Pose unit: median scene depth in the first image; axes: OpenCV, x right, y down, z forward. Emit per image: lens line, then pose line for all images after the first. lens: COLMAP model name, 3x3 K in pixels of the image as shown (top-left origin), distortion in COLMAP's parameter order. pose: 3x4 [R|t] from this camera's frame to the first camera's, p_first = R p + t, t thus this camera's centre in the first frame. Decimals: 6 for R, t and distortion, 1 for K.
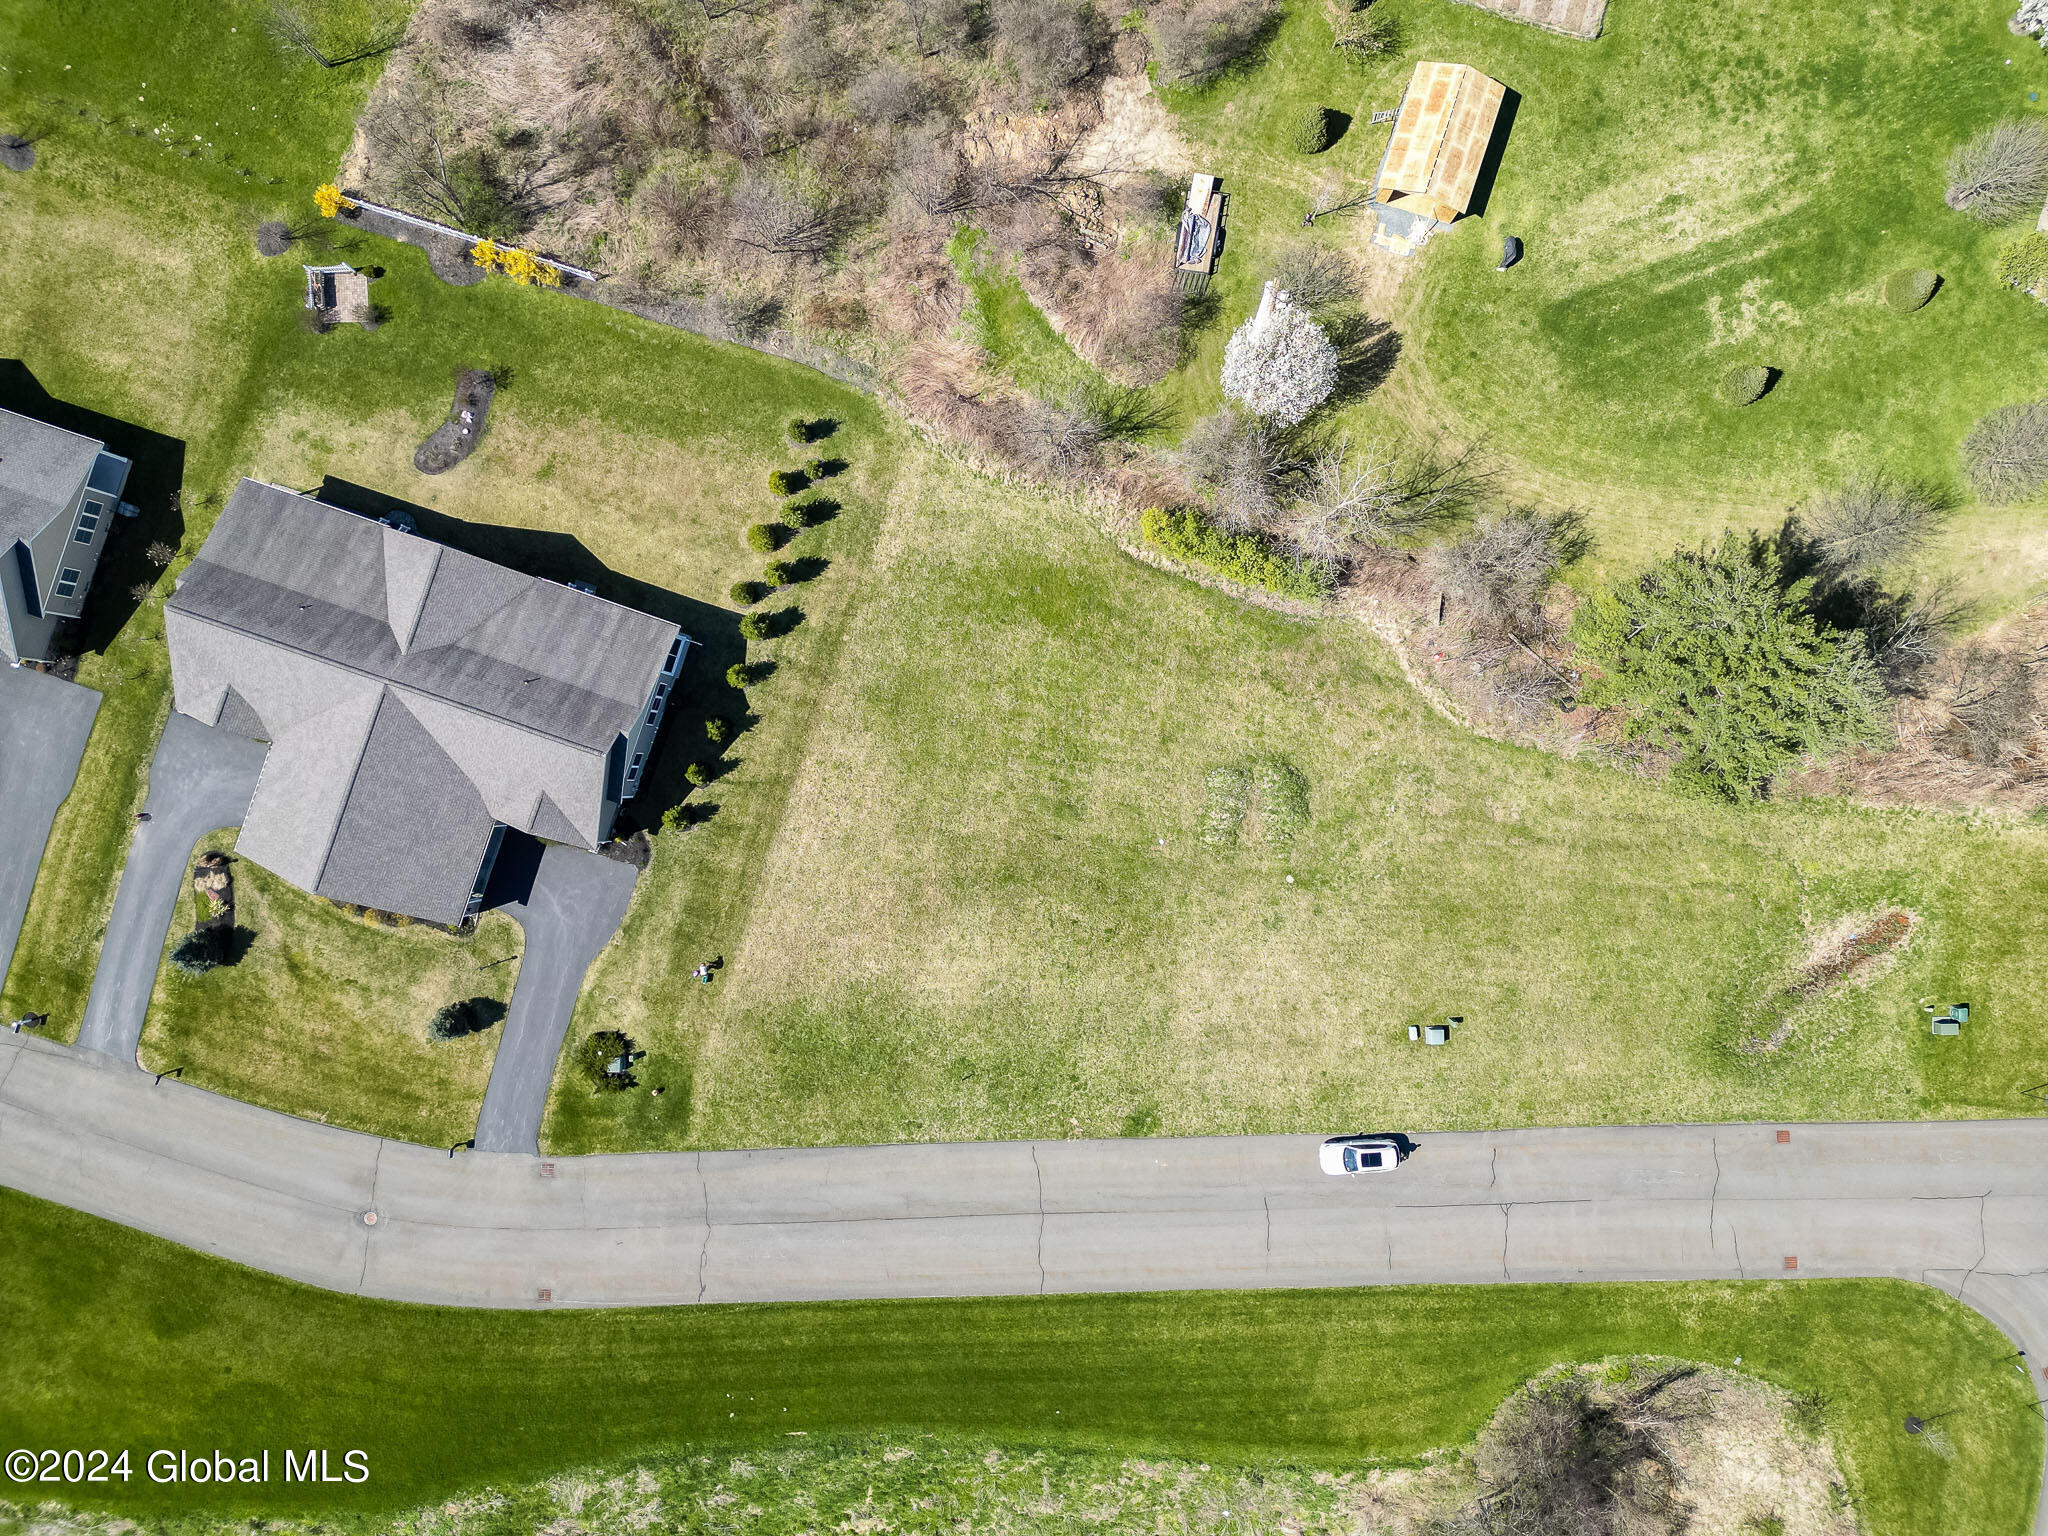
lens RADIAL K [[1424.9, 0, 1024.0], [0, 1424.9, 768.0], [0, 0, 1]] dist [0.153496, -0.316084]
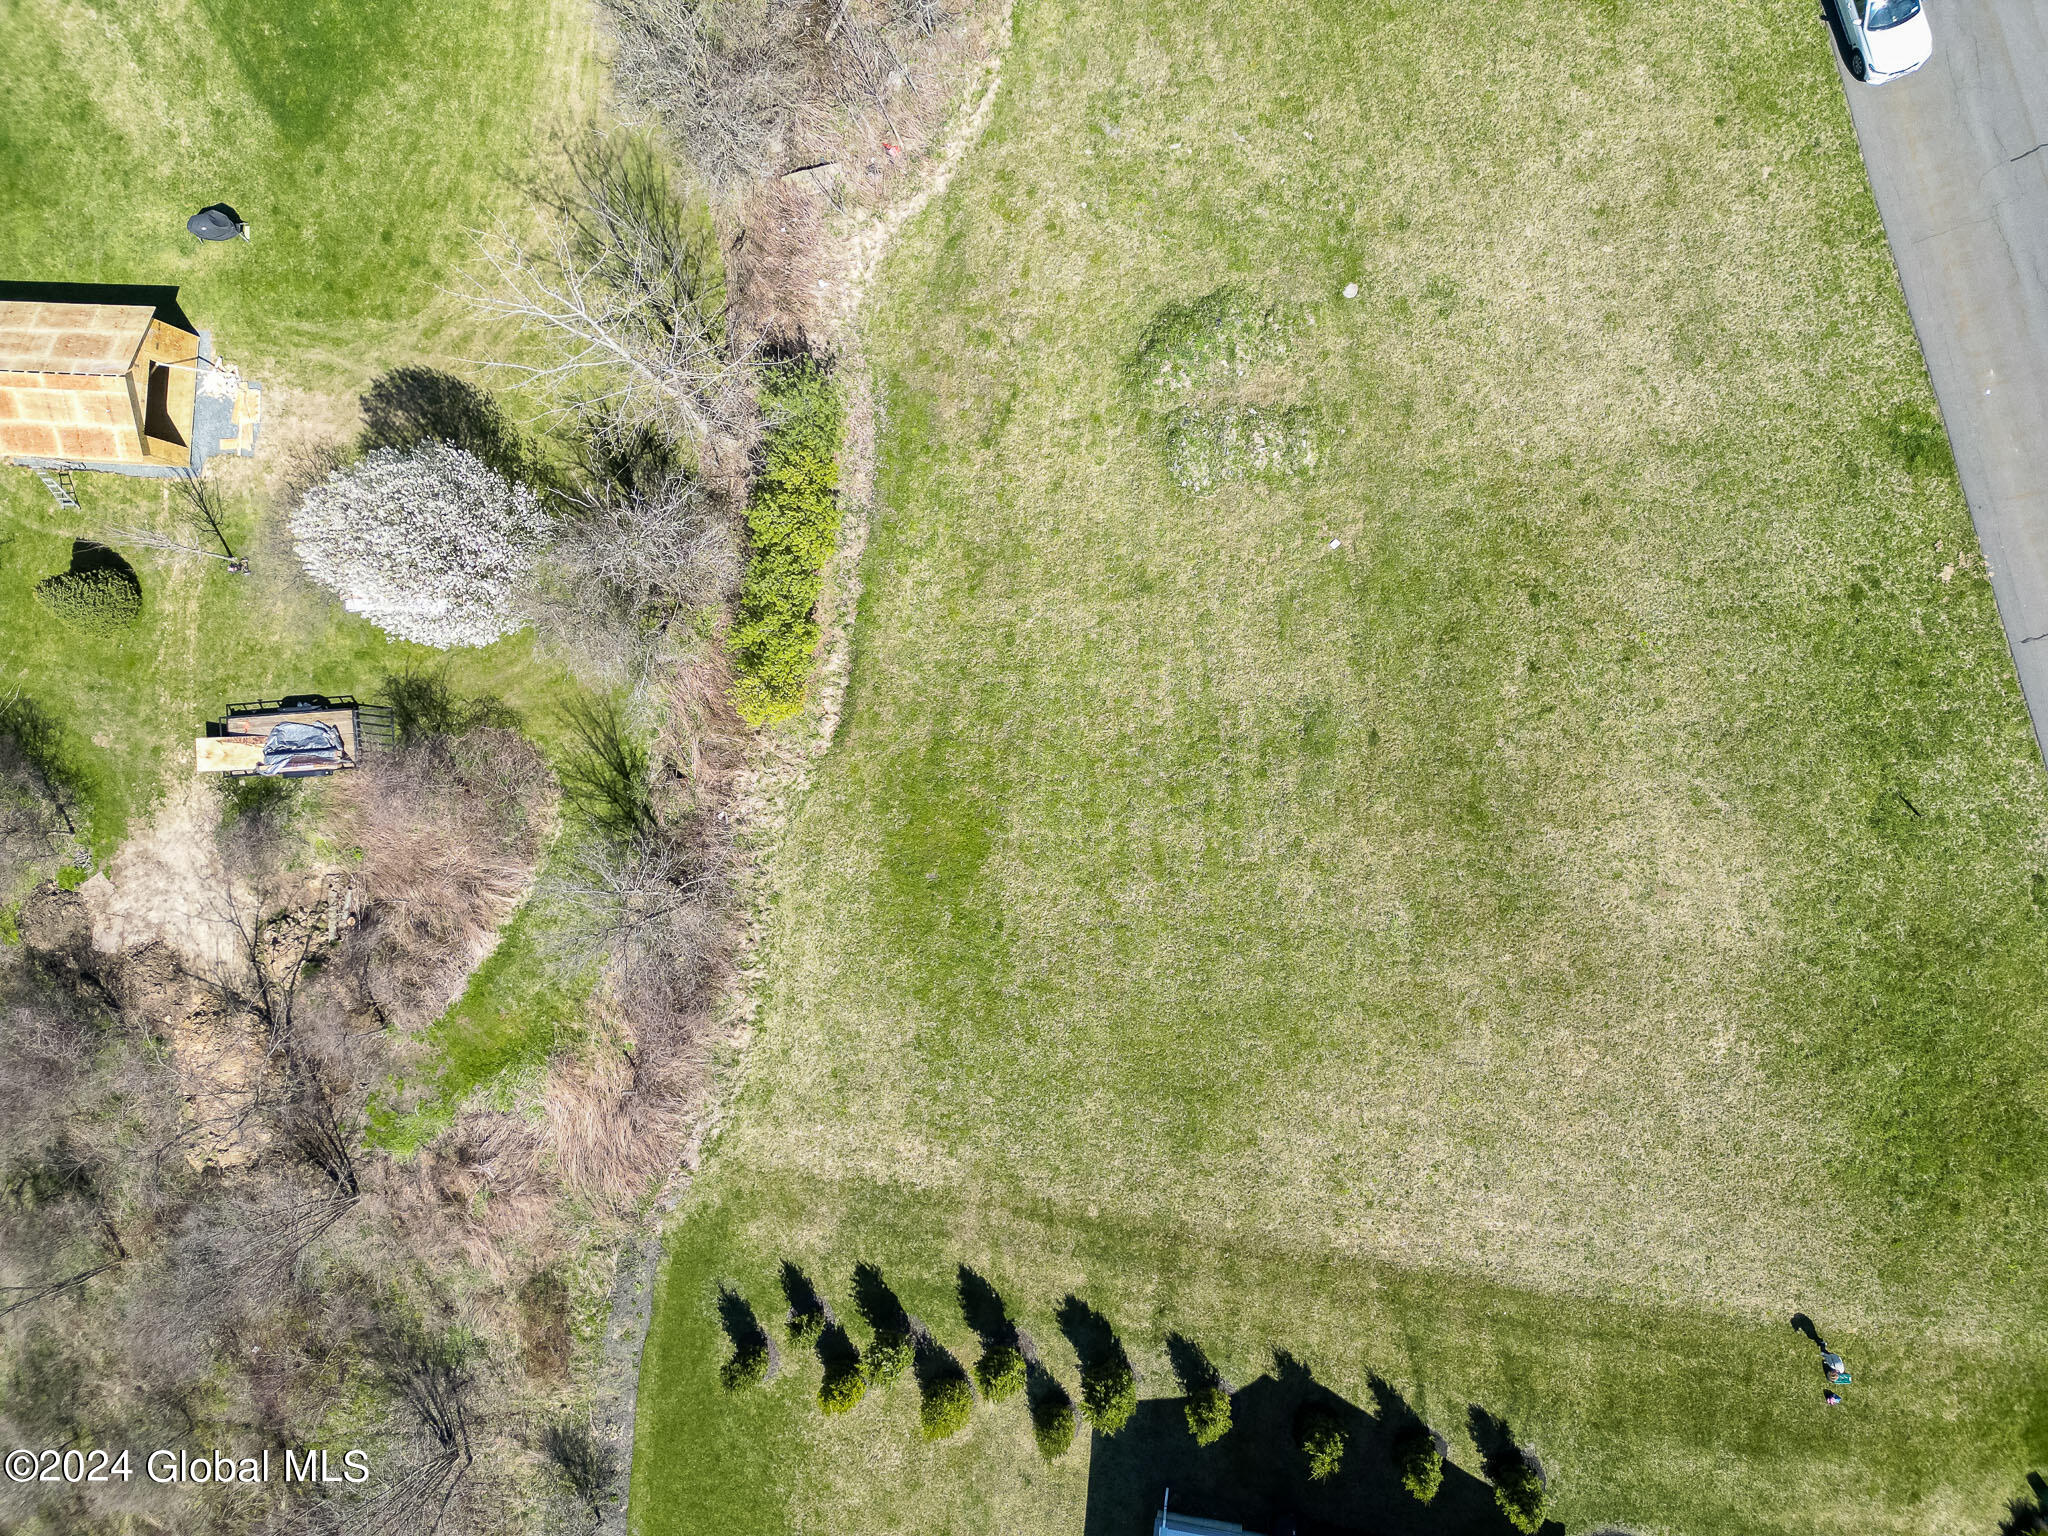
lens RADIAL K [[1436.0, 0, 1024.0], [0, 1436.0, 768.0], [0, 0, 1]] dist [0.072708, -0.071823]
pose [[-0.219322, -0.973729, 0.061232, 0.008762], [0.962045, -0.226282, -0.152529, 0.003710], [0.162378, 0.025455, 0.986400, 0.459898]]
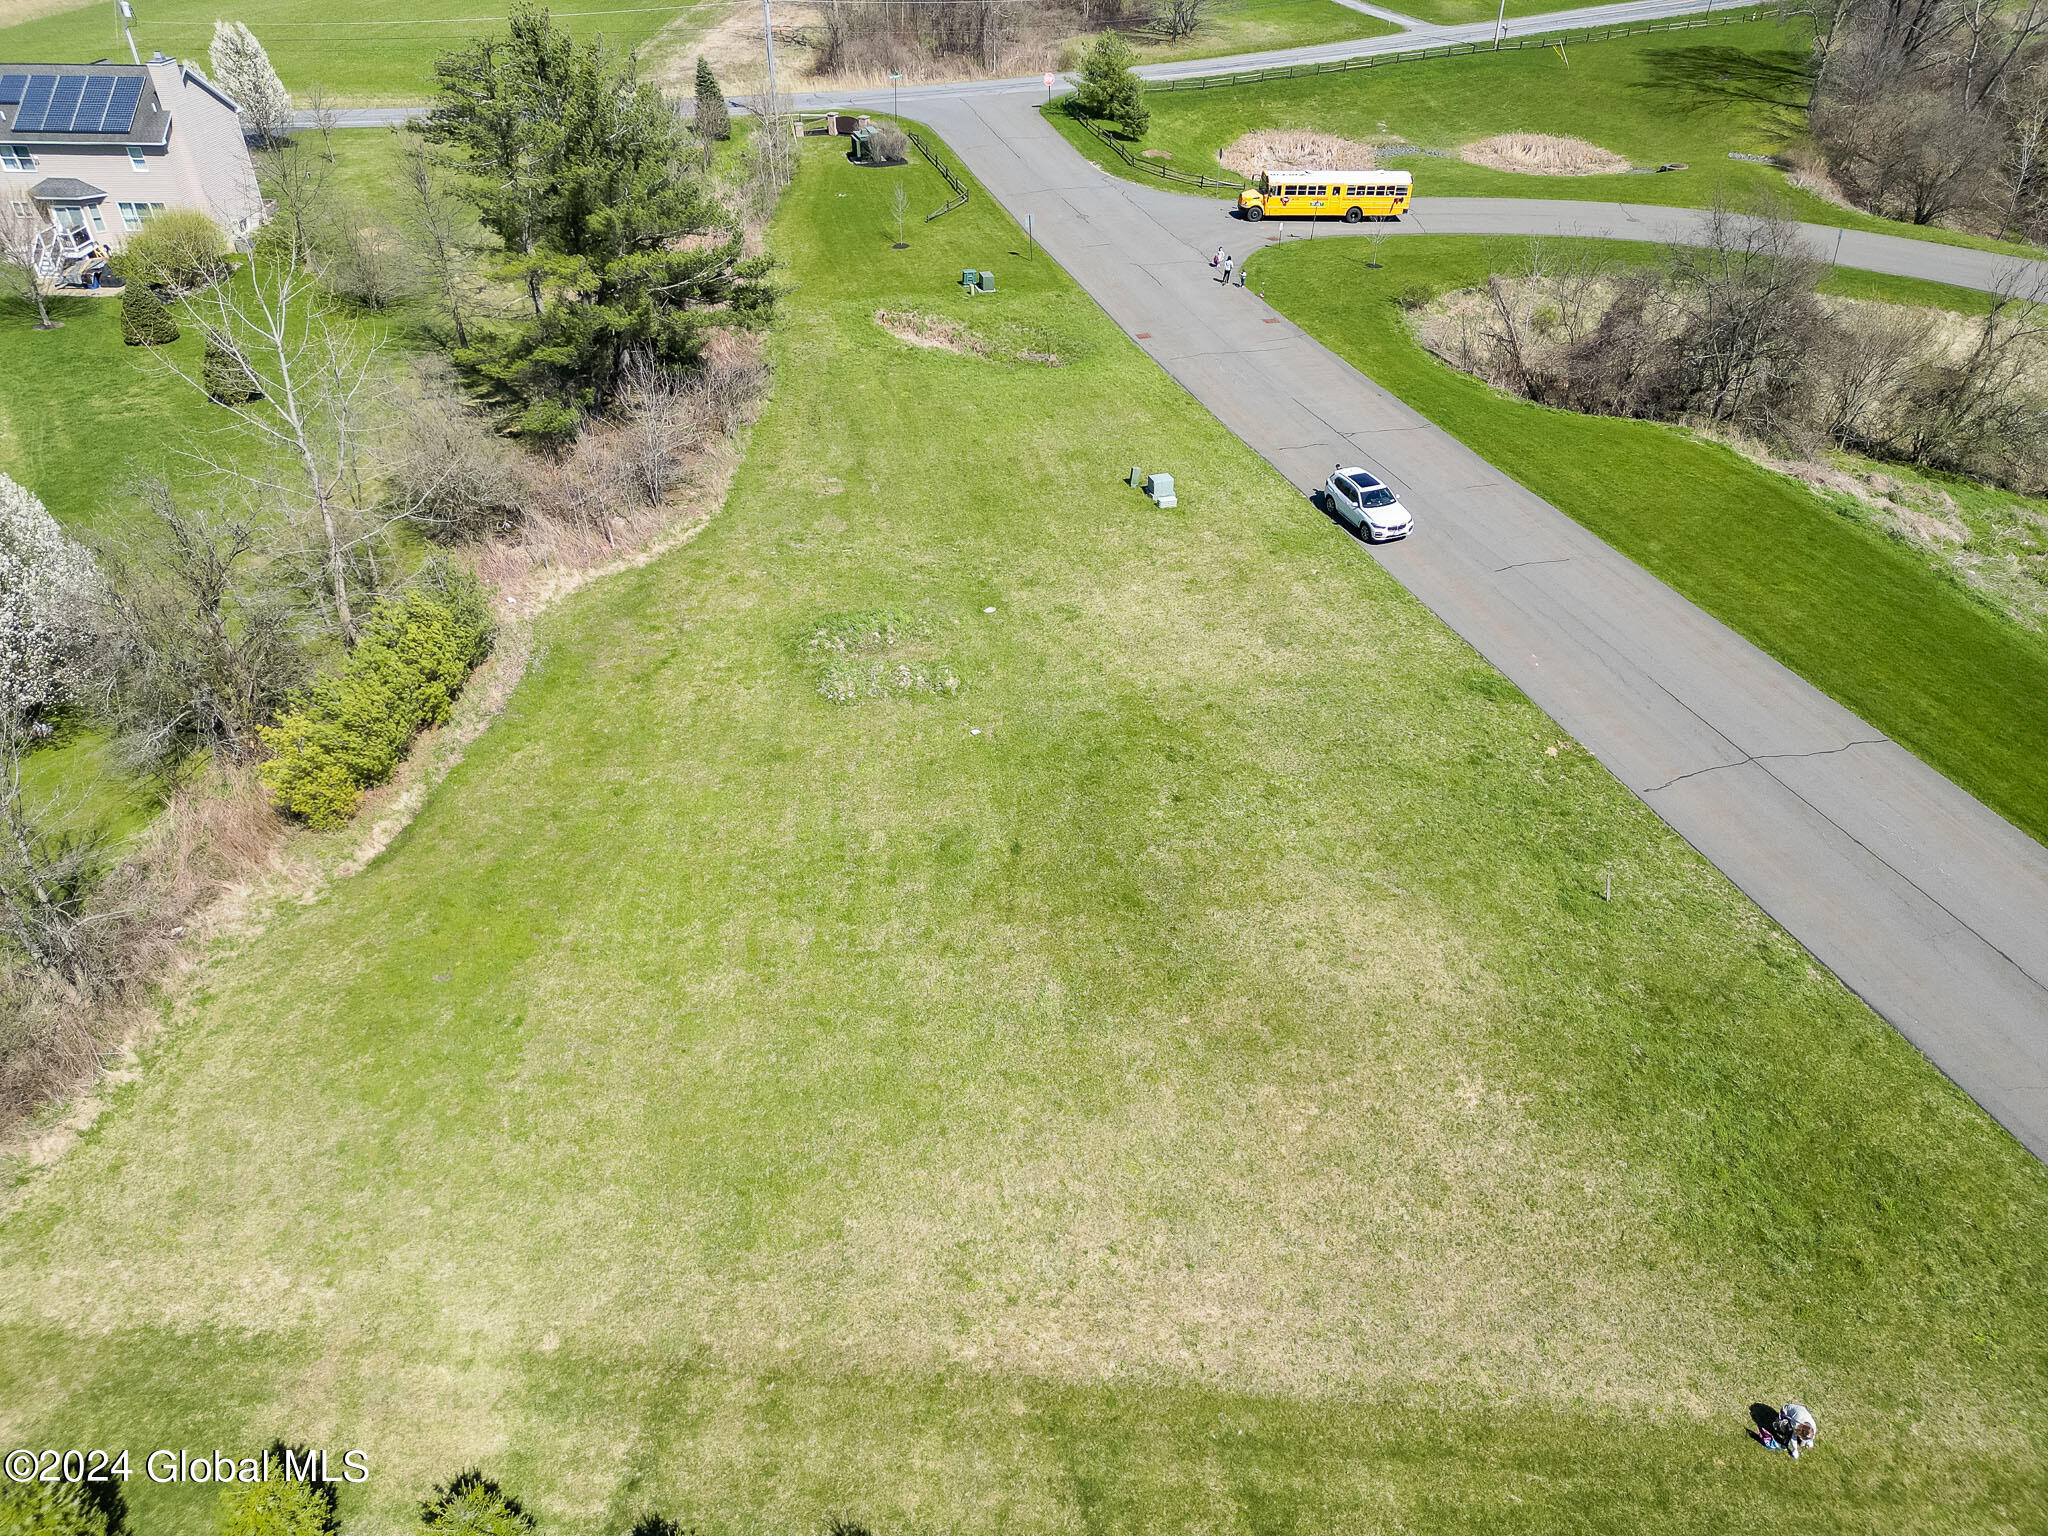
lens RADIAL K [[1432.4, 0, 1023.2], [0, 1432.4, 769.6], [0, 0, 1]] dist [0.072770, -0.066923]
pose [[-0.242067, -0.541864, 0.804852, -0.334556], [0.970201, -0.144272, 0.194667, -0.034982], [0.010634, 0.827991, 0.560641, 0.720586]]
